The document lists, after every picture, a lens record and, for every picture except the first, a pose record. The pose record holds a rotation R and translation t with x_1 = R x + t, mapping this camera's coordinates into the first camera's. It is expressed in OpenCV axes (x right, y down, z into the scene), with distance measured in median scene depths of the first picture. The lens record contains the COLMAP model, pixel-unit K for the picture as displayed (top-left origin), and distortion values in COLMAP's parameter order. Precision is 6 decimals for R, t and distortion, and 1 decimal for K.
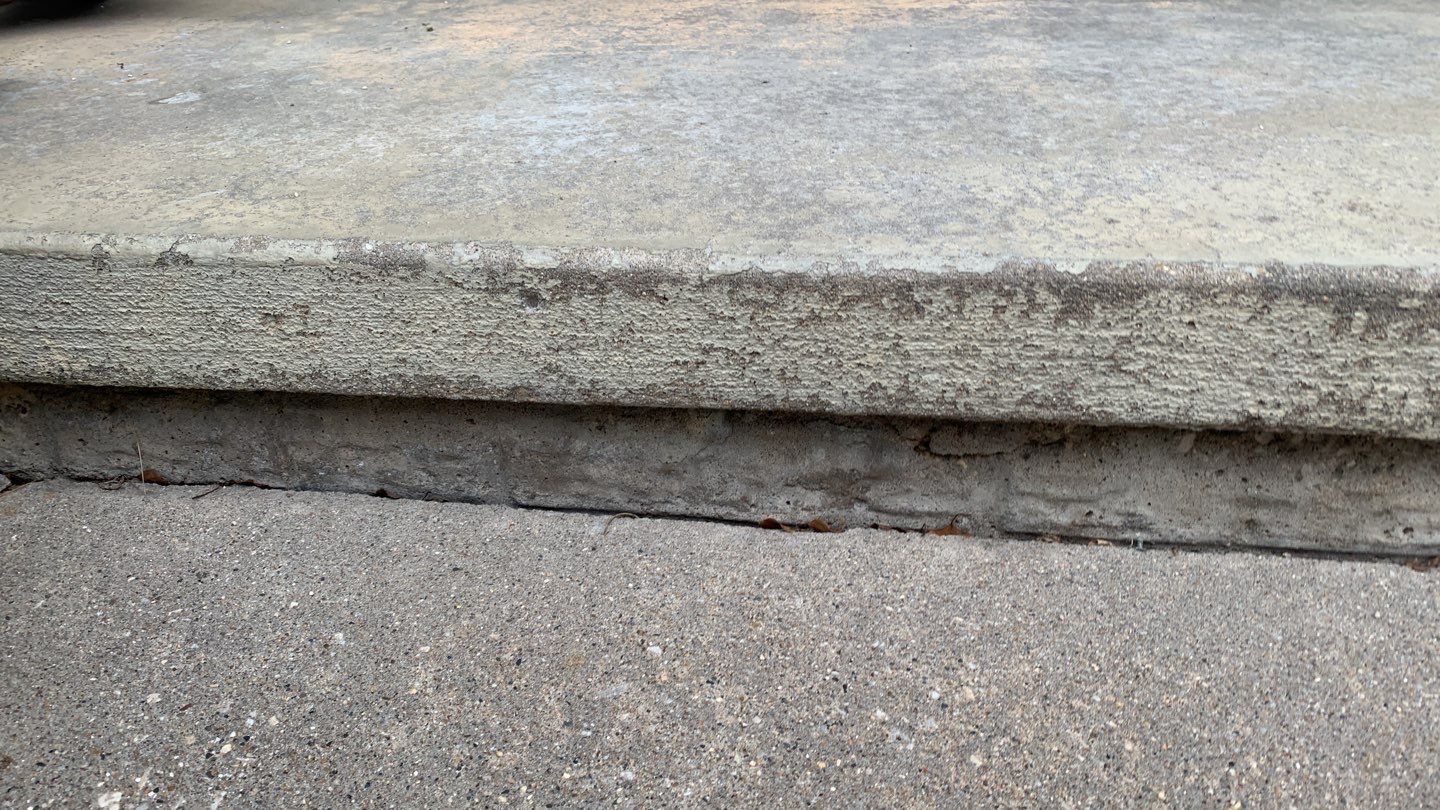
lens RADIAL K [[1103.2, 0, 728.4], [0, 1103.2, 400.8], [0, 0, 1]] dist [0.012186, -0.008018]
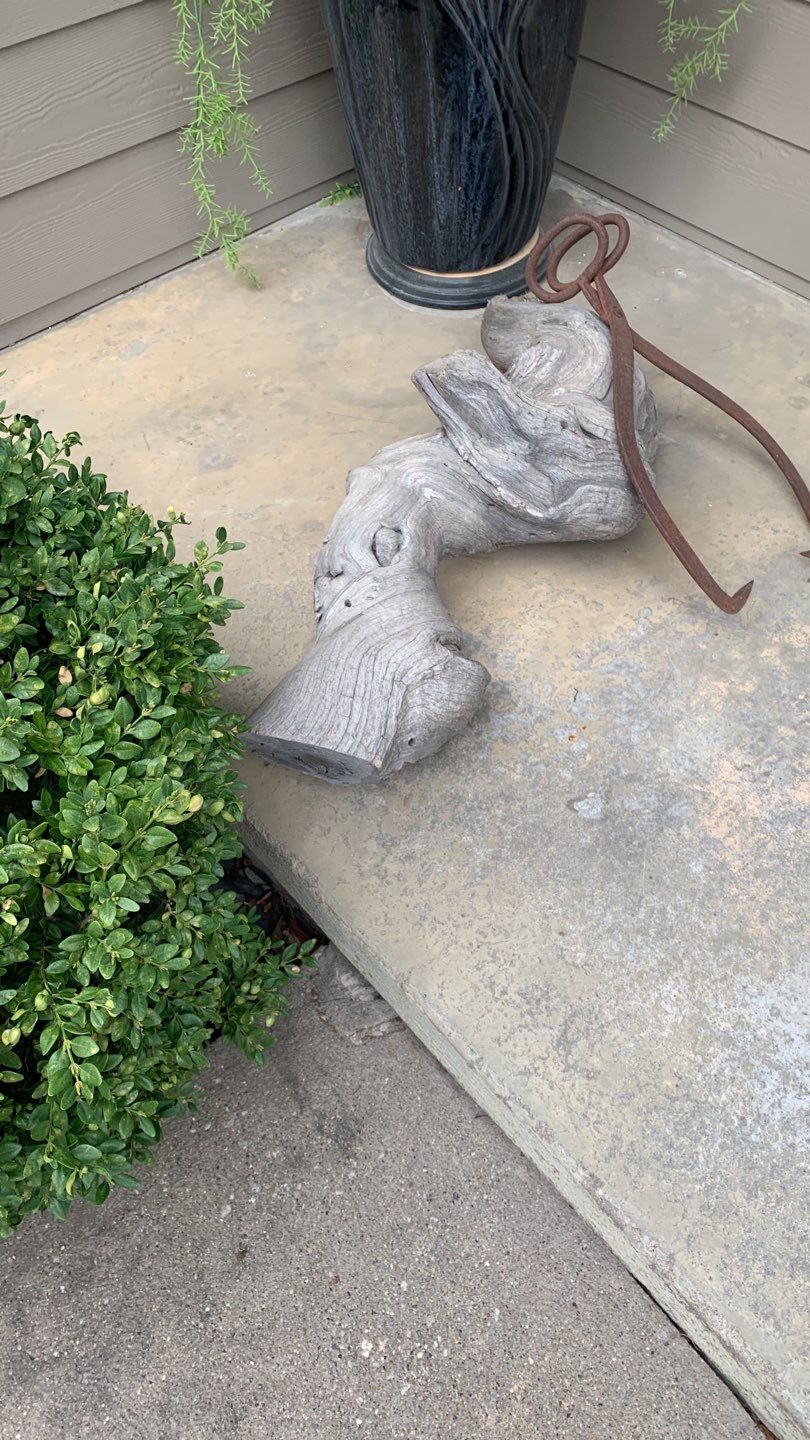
lens RADIAL K [[1103.2, 0, 402.3], [0, 1103.2, 718.4], [0, 0, 1]] dist [0.012186, -0.008018]
pose [[0.749558, 0.536376, -0.387896, -0.274024], [-0.320825, 0.806950, 0.495885, -1.321746], [0.578994, -0.247247, 0.776939, -0.222001]]
